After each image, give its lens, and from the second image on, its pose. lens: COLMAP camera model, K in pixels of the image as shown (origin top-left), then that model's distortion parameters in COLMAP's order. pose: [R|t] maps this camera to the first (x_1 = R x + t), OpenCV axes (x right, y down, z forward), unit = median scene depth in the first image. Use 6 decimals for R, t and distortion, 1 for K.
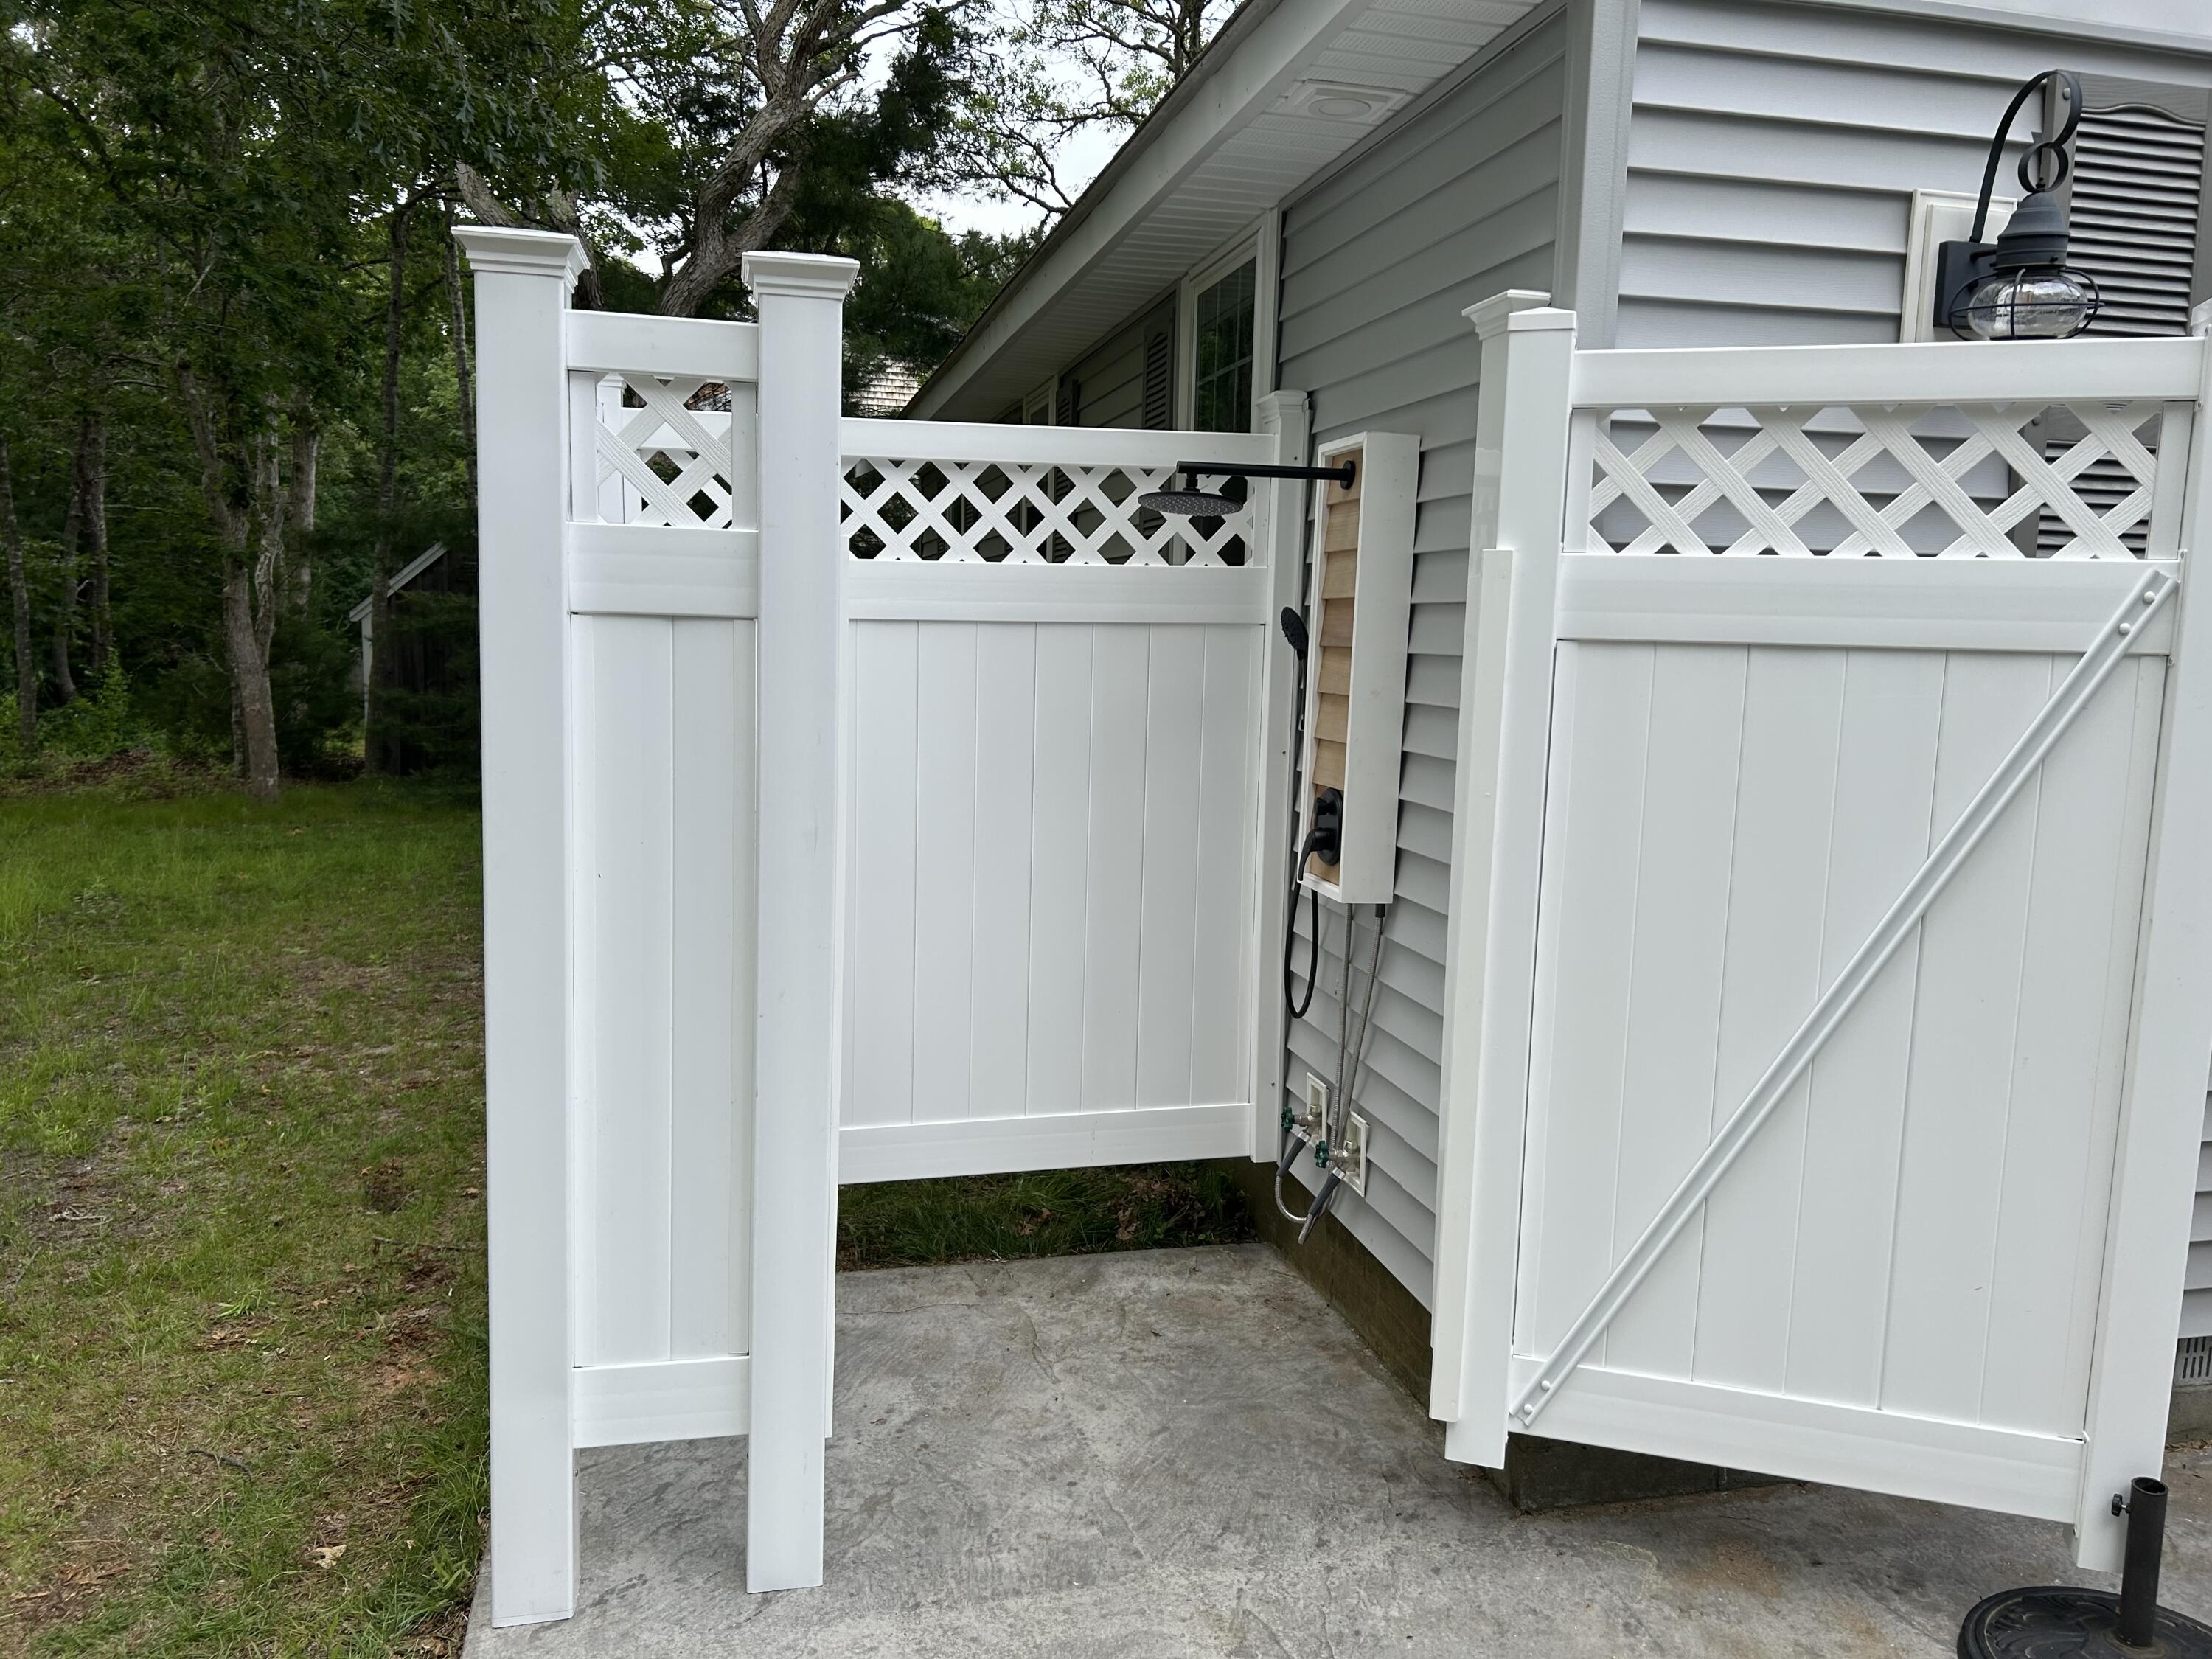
lens RADIAL K [[1670.3, 0, 1112.9], [0, 1670.3, 836.1], [0, 0, 1]] dist [0.045418, -0.047263]
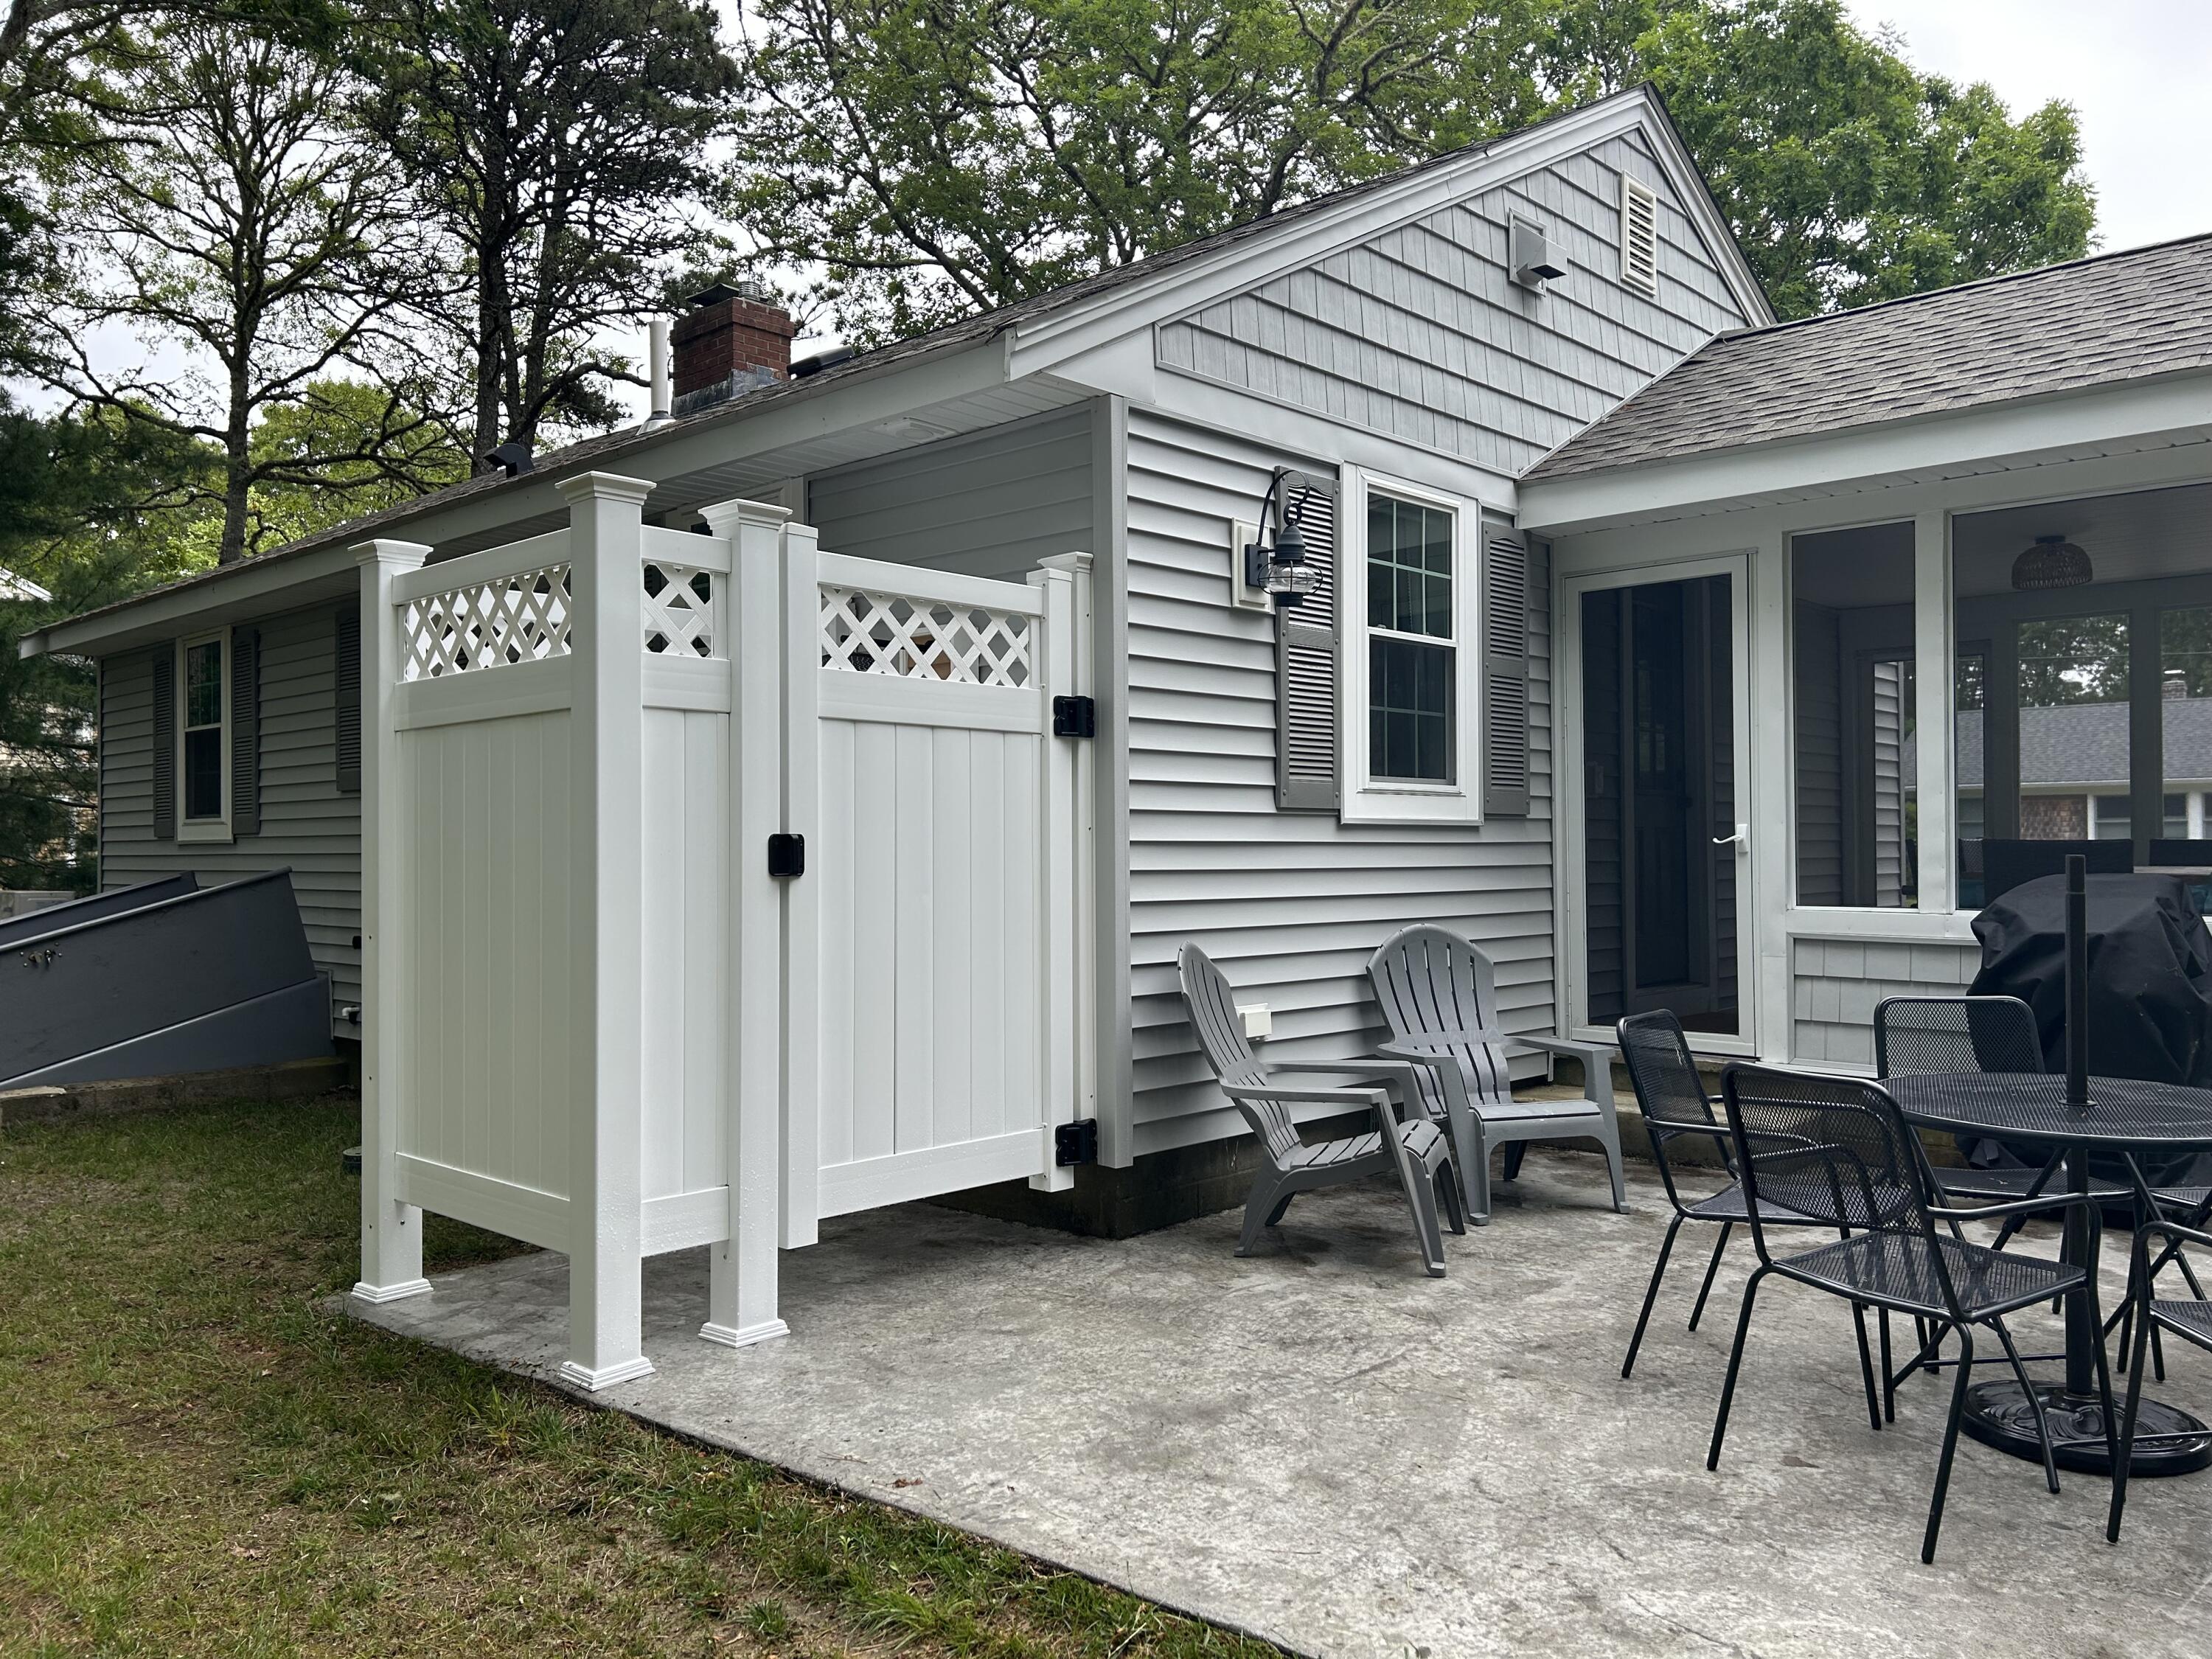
lens RADIAL K [[1670.3, 0, 1112.9], [0, 1670.3, 836.1], [0, 0, 1]] dist [0.045418, -0.047263]
pose [[0.826227, -0.023020, 0.562867, -0.762204], [0.096594, 0.990156, -0.101294, 0.175916], [-0.554994, 0.138062, 0.820317, -0.490778]]
